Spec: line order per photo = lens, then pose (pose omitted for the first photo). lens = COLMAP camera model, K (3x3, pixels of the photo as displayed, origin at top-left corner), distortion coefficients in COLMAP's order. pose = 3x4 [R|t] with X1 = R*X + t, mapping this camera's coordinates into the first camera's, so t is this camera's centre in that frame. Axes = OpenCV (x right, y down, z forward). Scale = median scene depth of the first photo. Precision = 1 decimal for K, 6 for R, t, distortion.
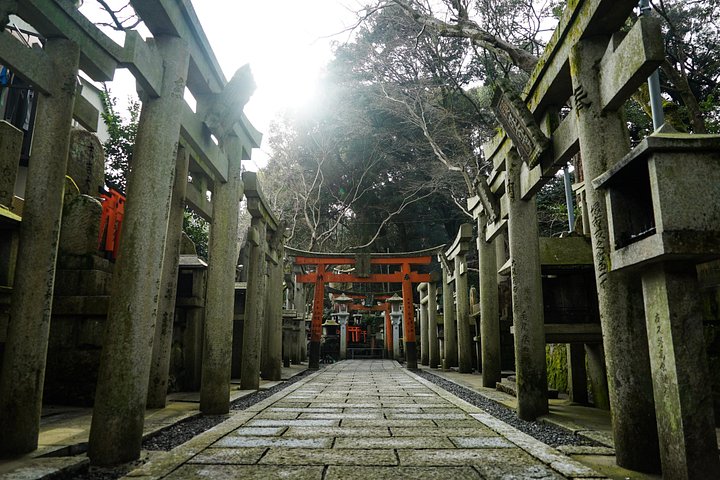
lens RADIAL K [[480.3, 0, 355.3], [0, 480.3, 244.3], [0, 0, 1]] dist [-0.028712, 0.006306]
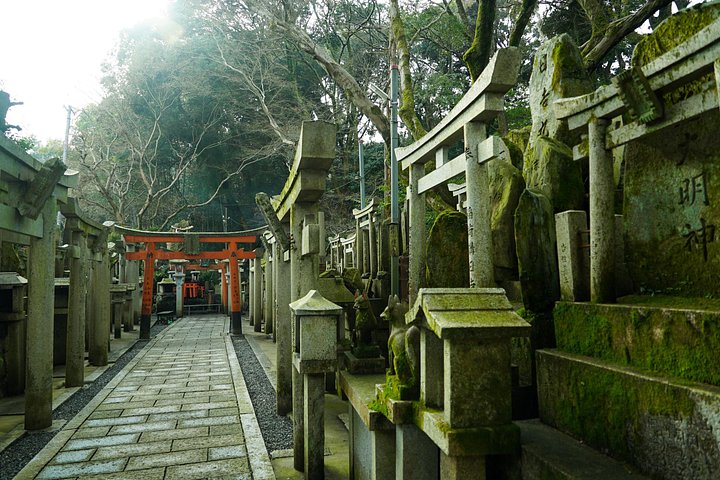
lens RADIAL K [[480.3, 0, 360.8], [0, 480.3, 234.5], [0, 0, 1]] dist [-0.028712, 0.006306]
pose [[0.952464, 0.005206, 0.304607, 0.049089], [-0.045474, 0.991082, 0.125253, -0.130238], [-0.301238, -0.133150, 0.944207, -0.135090]]
